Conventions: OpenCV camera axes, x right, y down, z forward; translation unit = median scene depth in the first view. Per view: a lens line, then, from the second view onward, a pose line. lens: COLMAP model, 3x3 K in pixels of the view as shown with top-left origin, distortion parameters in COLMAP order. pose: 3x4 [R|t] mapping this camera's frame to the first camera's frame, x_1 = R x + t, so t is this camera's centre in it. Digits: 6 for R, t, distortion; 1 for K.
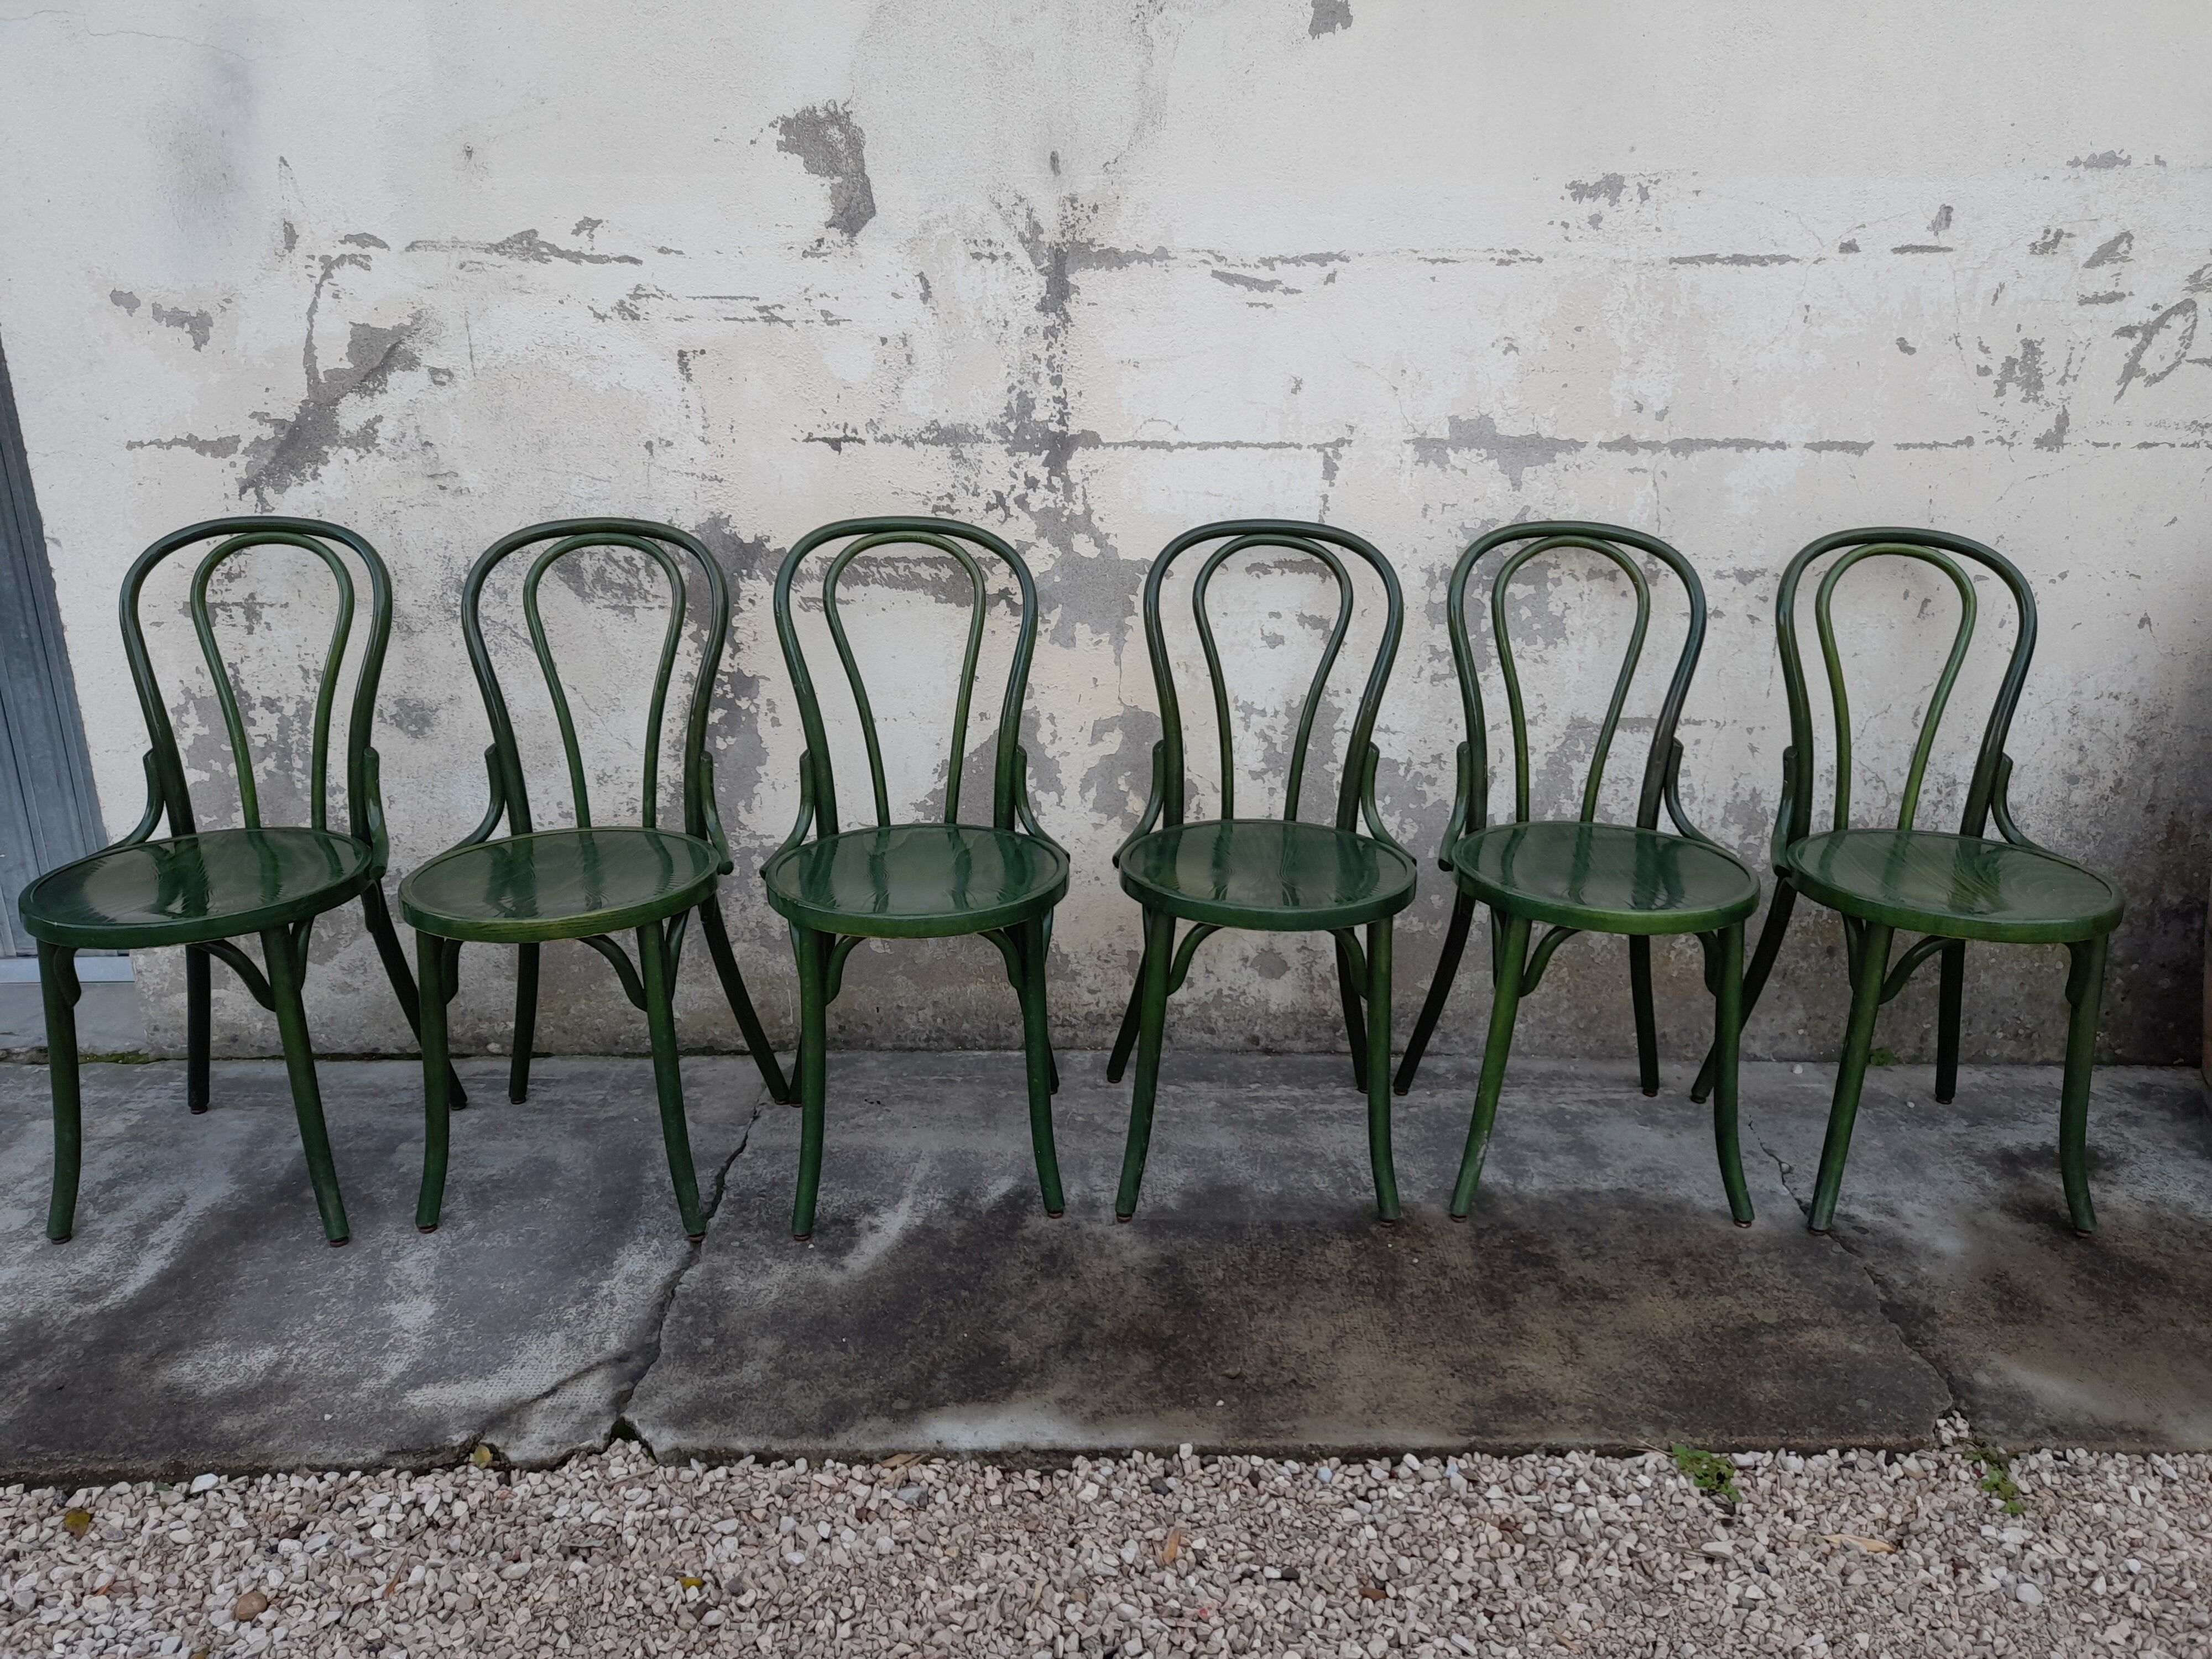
lens RADIAL K [[1621.2, 0, 1123.2], [0, 1621.2, 820.1], [0, 0, 1]] dist [0.036231, -0.022098]
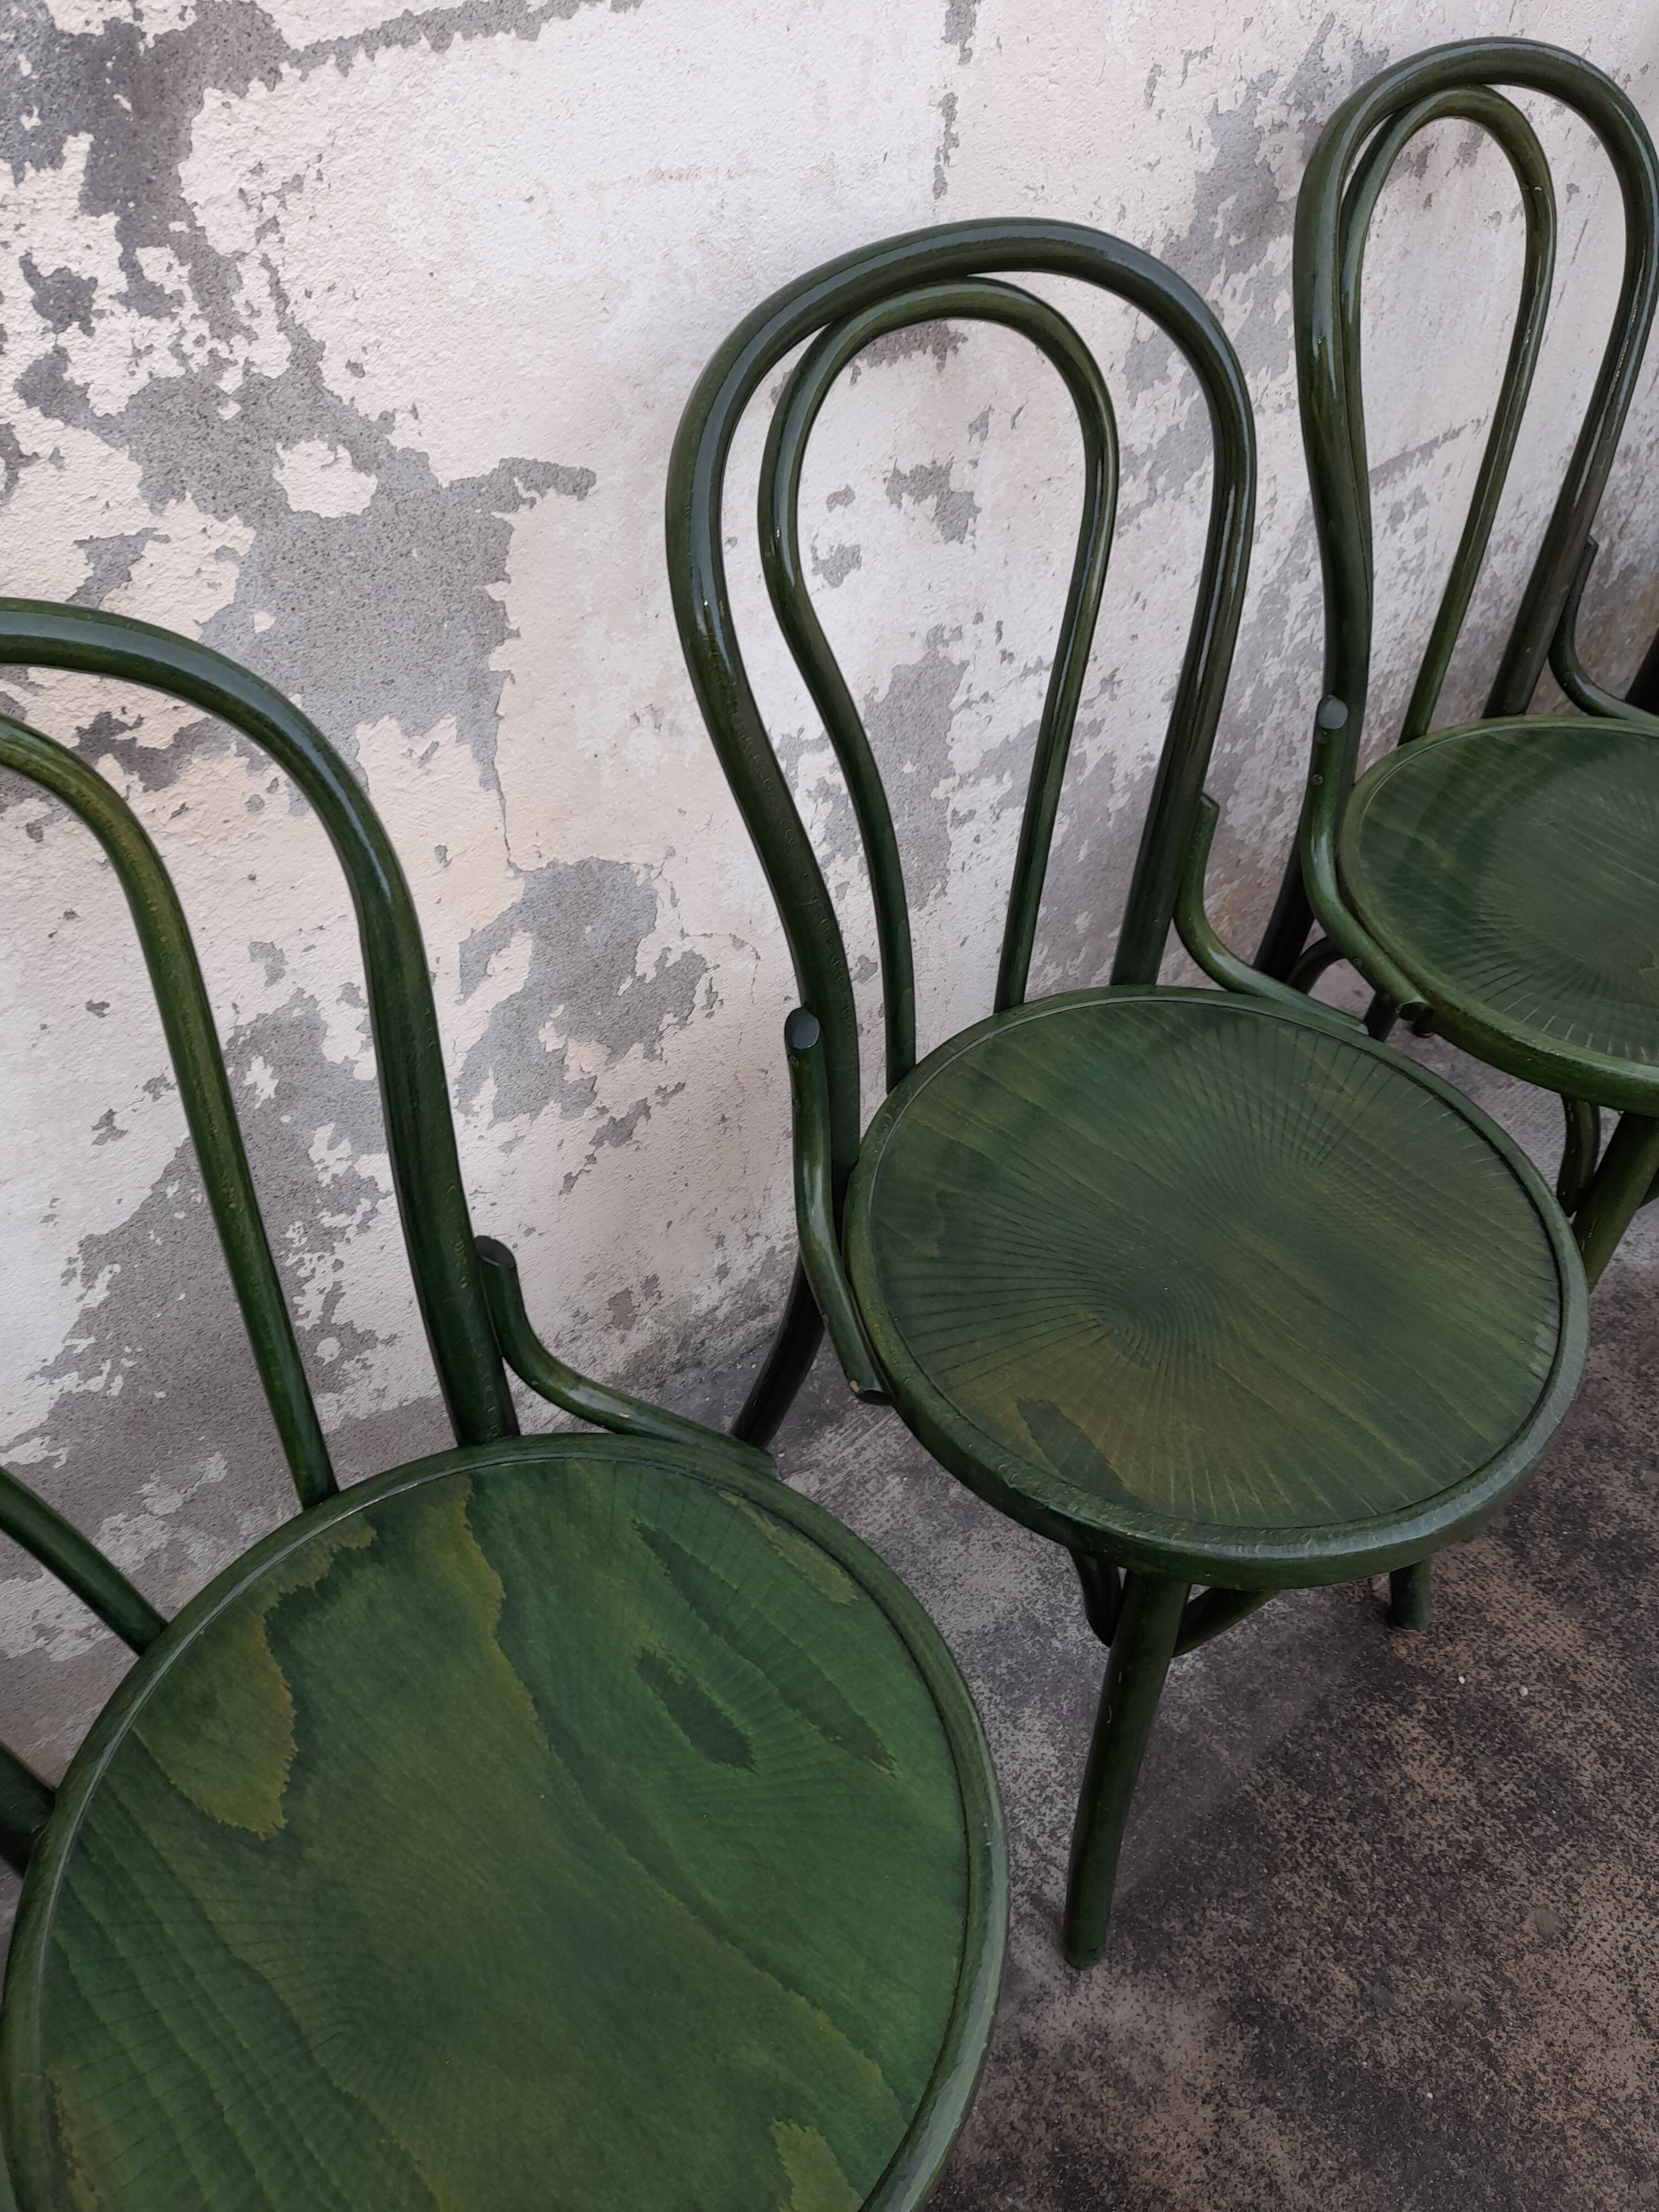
lens RADIAL K [[1621.2, 0, 843.9], [0, 1621.2, 1108.9], [0, 0, 1]] dist [0.036231, -0.022098]
pose [[0.756153, -0.484076, 0.440344, -0.135879], [0.194259, 0.808615, 0.555342, -0.226229], [-0.624897, -0.334383, 0.705473, 0.726938]]
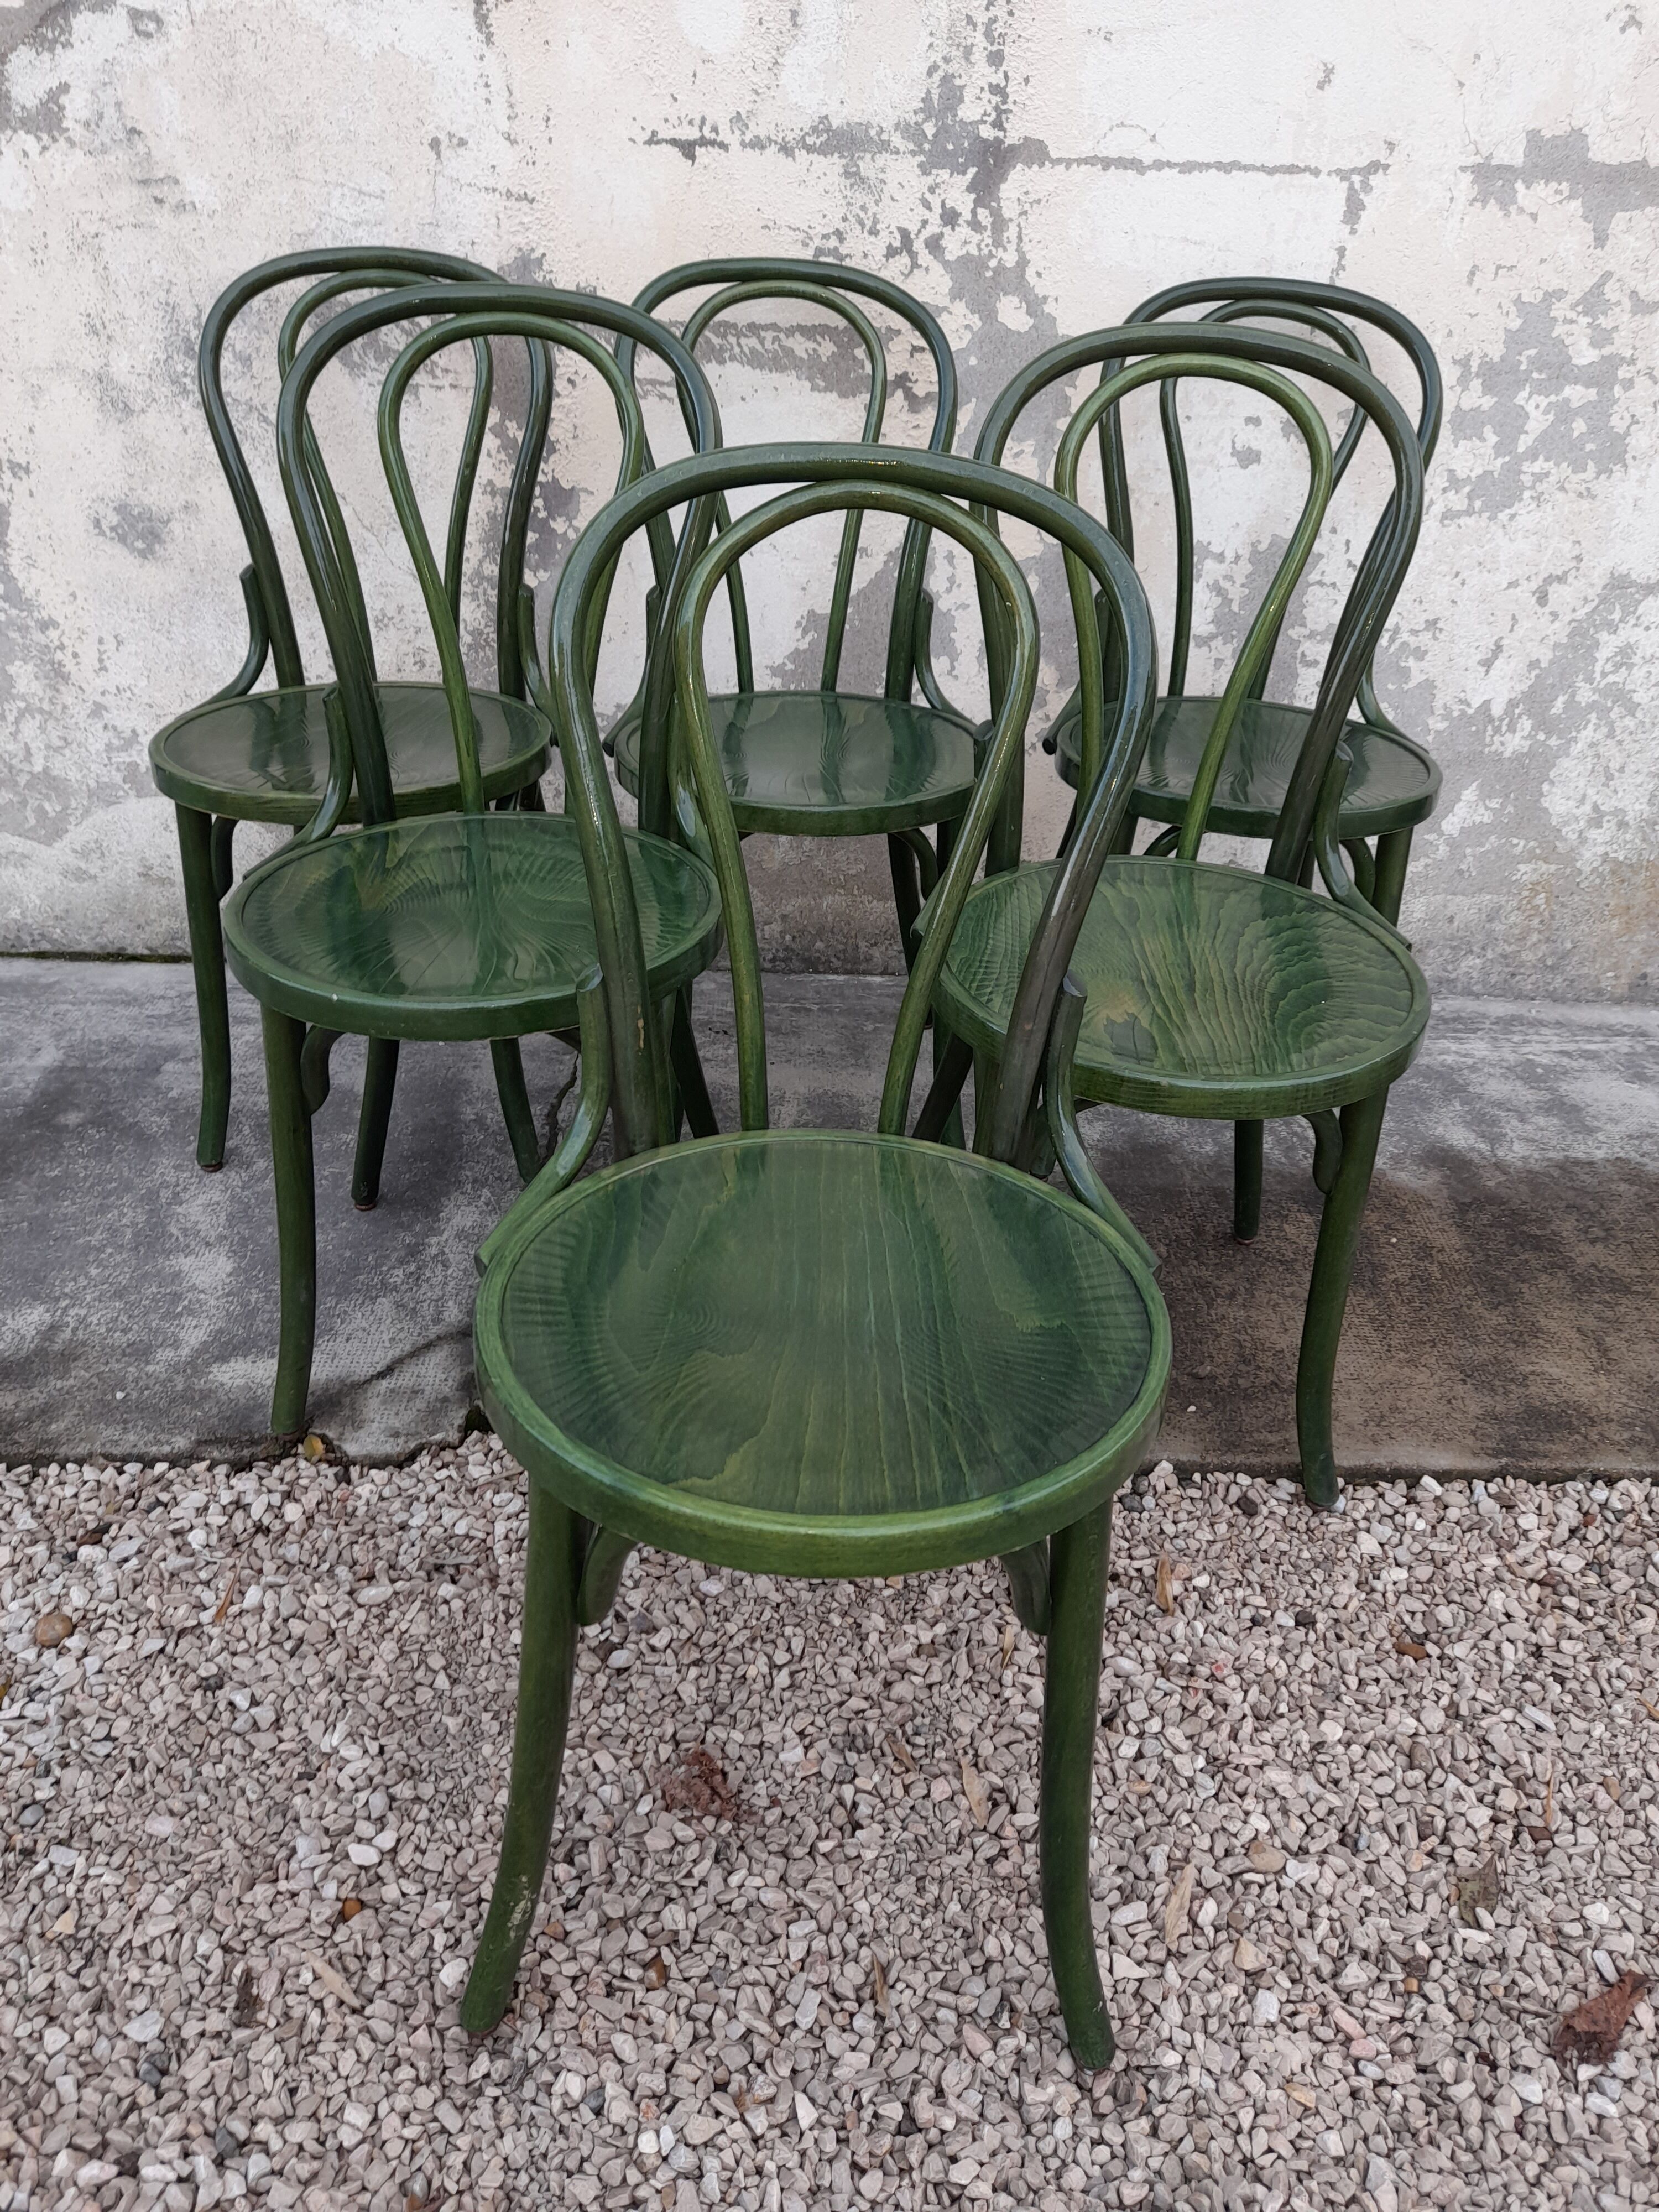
lens RADIAL K [[1621.2, 0, 838.6], [0, 1621.2, 1119.8], [0, 0, 1]] dist [0.036231, -0.022098]
pose [[0.999590, 0.027821, 0.006742, -0.102233], [-0.028626, 0.971845, 0.233878, 0.020298], [-0.000046, -0.233975, 0.972243, 0.178480]]
